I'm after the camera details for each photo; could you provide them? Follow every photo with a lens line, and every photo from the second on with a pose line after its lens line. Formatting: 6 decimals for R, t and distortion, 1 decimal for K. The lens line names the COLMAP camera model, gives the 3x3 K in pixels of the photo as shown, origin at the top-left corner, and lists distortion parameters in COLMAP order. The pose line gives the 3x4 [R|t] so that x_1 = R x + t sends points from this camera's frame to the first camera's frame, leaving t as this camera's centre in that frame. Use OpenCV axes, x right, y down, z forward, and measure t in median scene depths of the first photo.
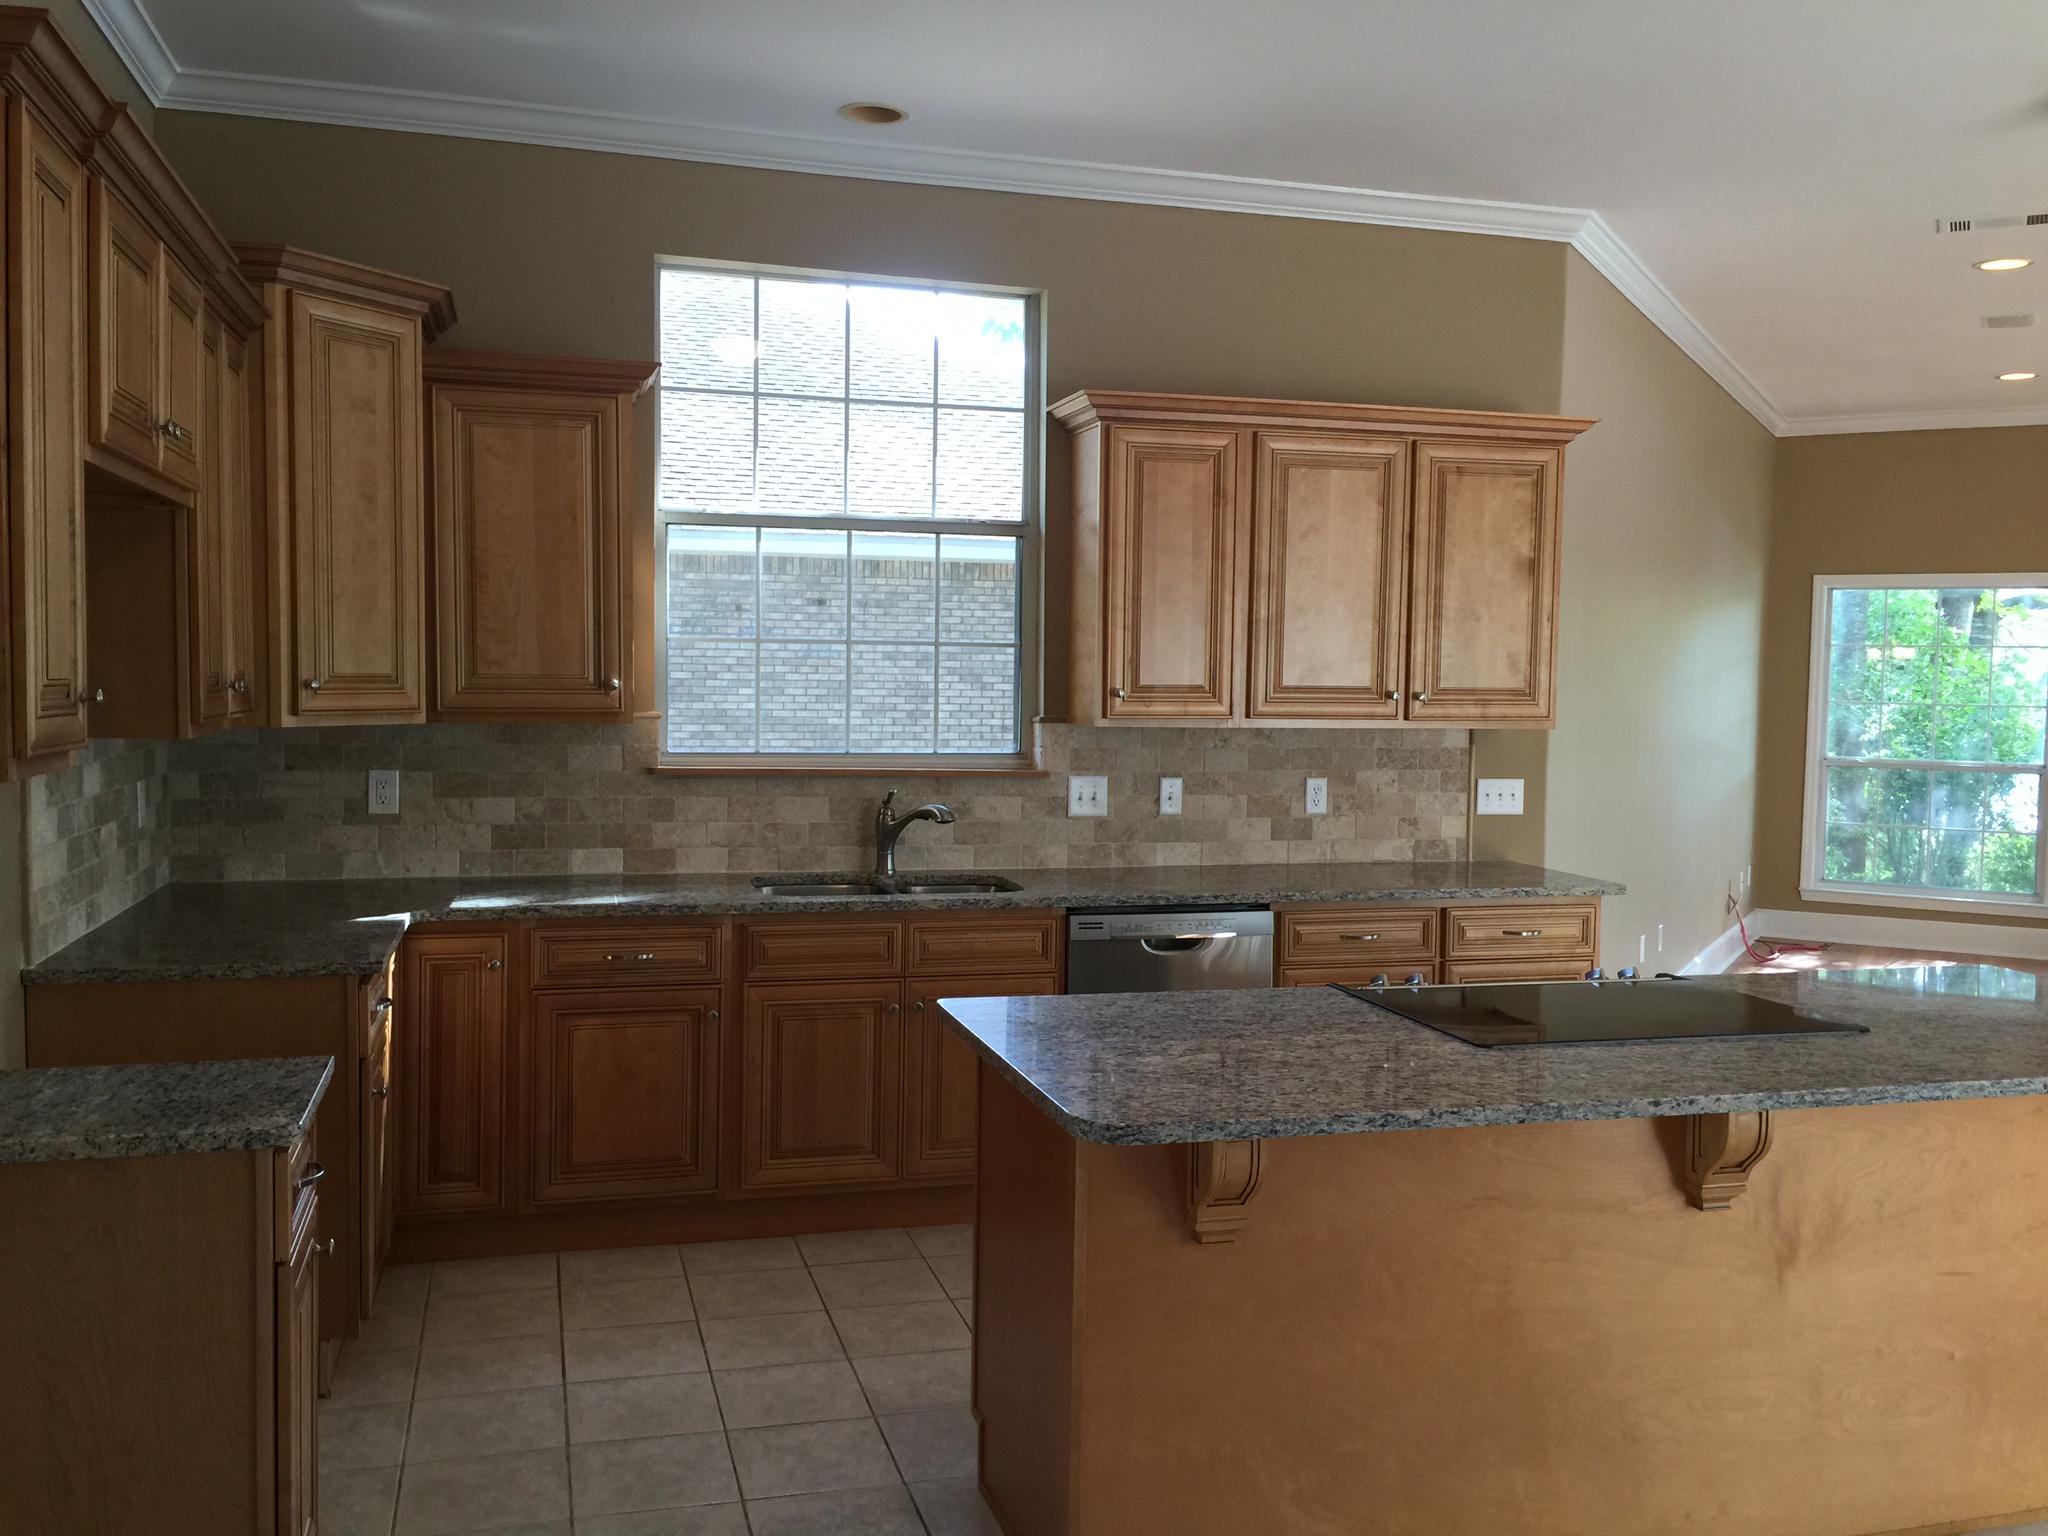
lens RADIAL K [[1760.4, 0, 1023.1], [0, 1760.4, 759.1], [0, 0, 1]] dist [0.086343, -0.132934]
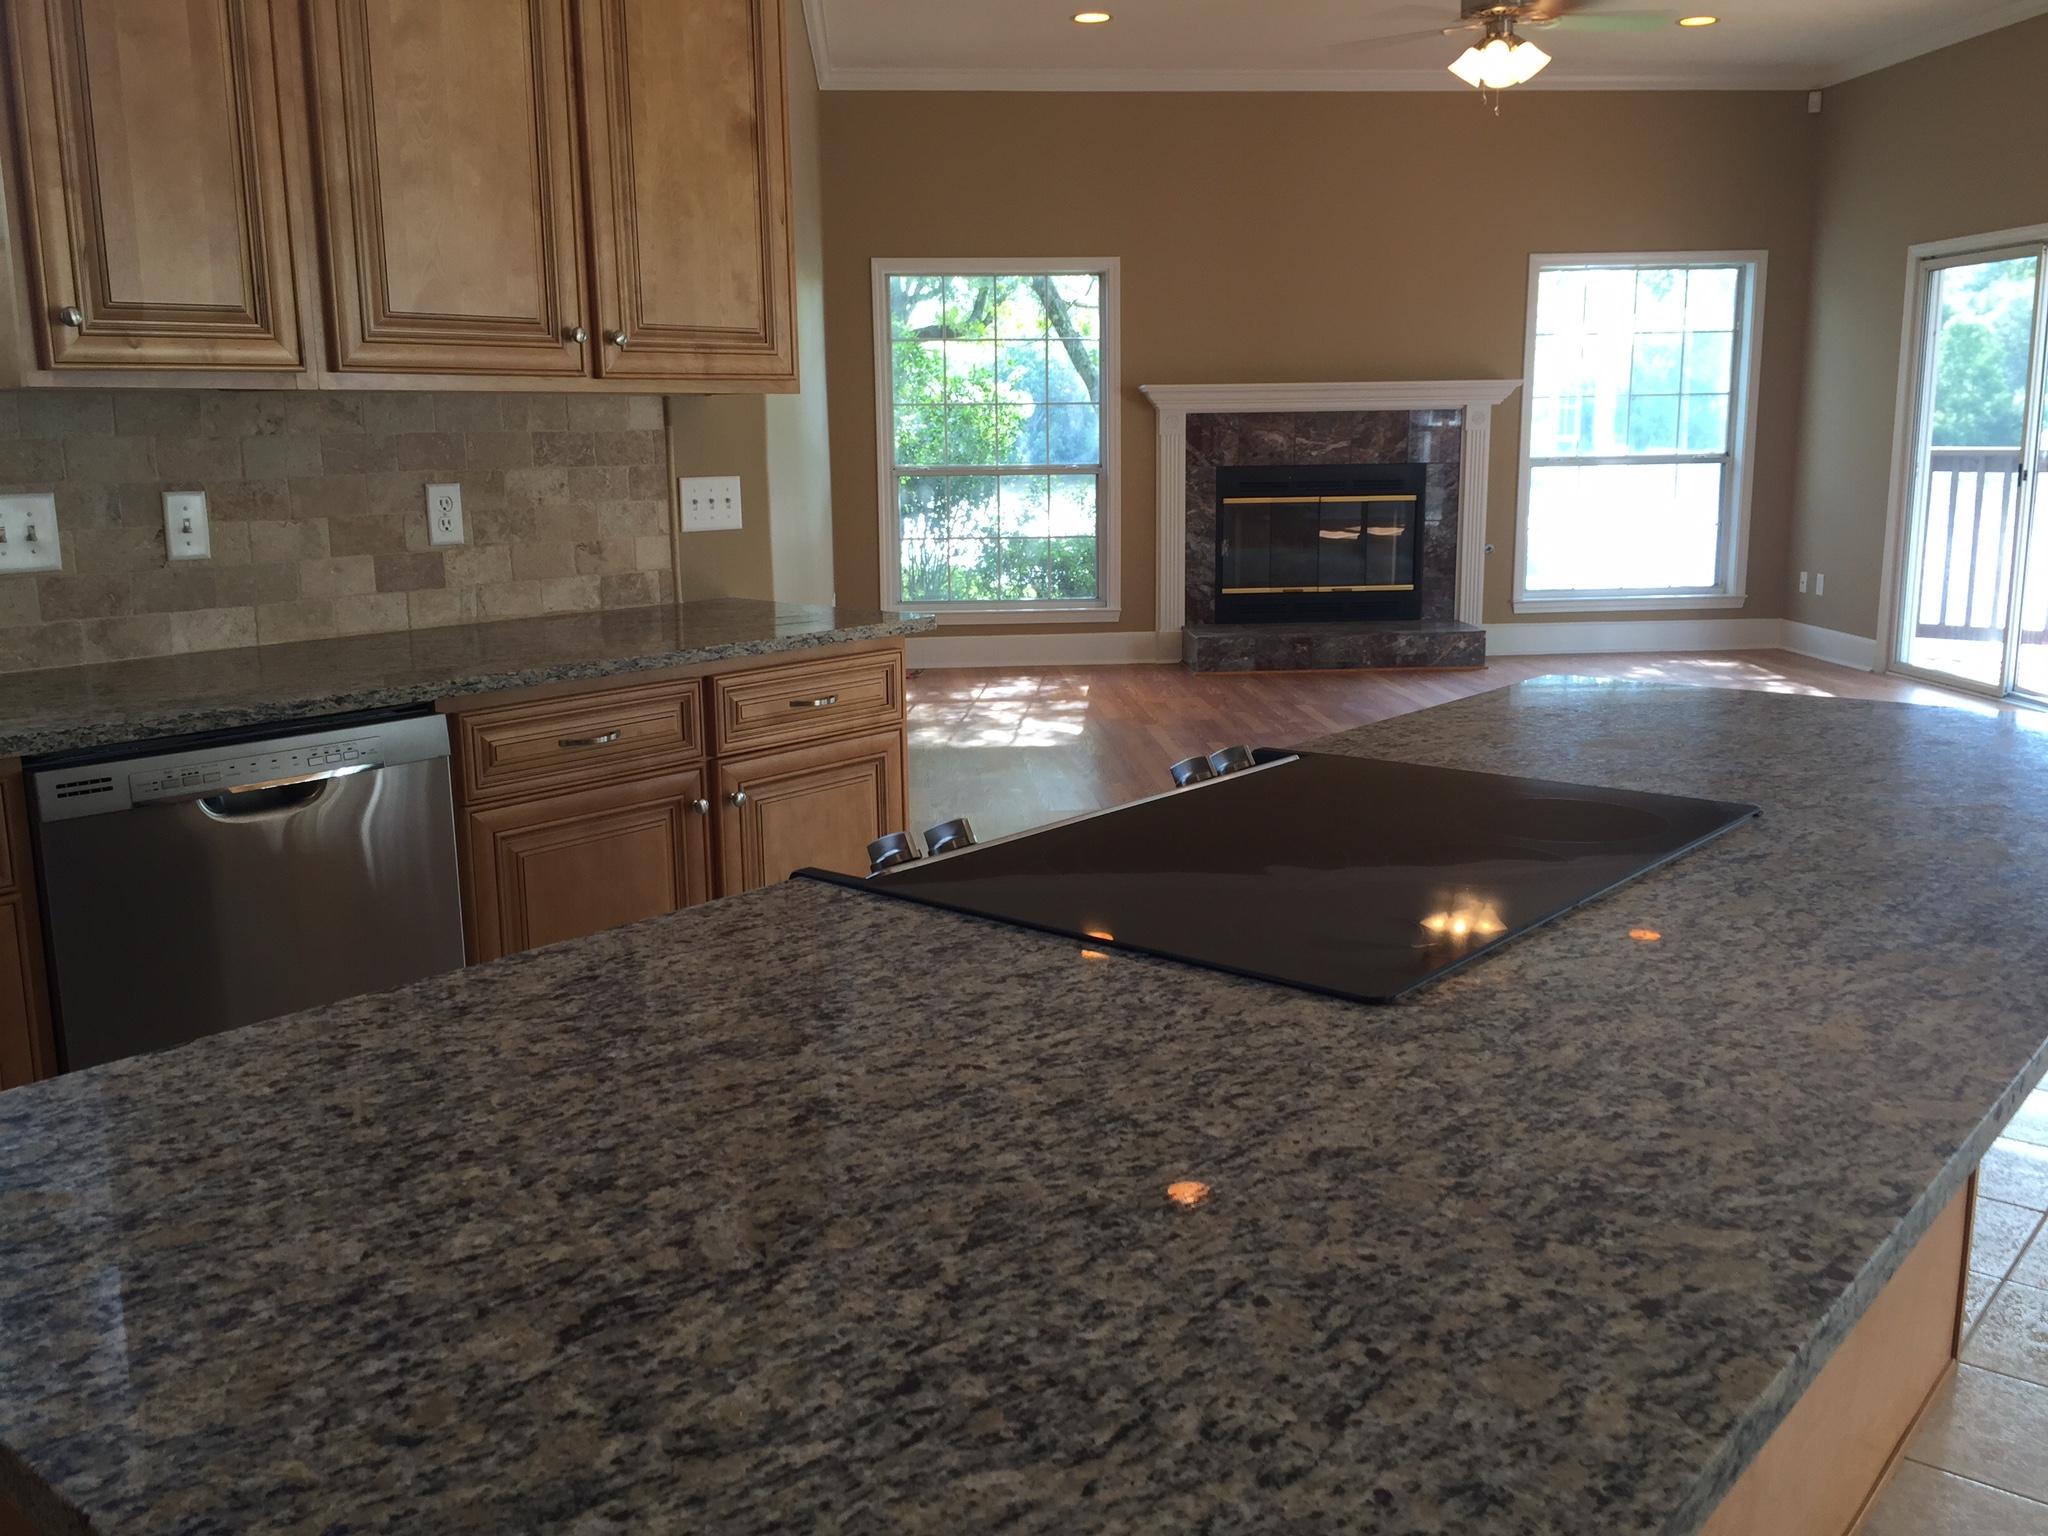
lens RADIAL K [[1760.4, 0, 1023.1], [0, 1760.4, 759.1], [0, 0, 1]] dist [0.086343, -0.132934]
pose [[0.827833, -0.129101, 0.545917, -0.014053], [0.052826, 0.986774, 0.153251, 0.022590], [-0.558482, -0.098027, 0.823704, 0.409308]]
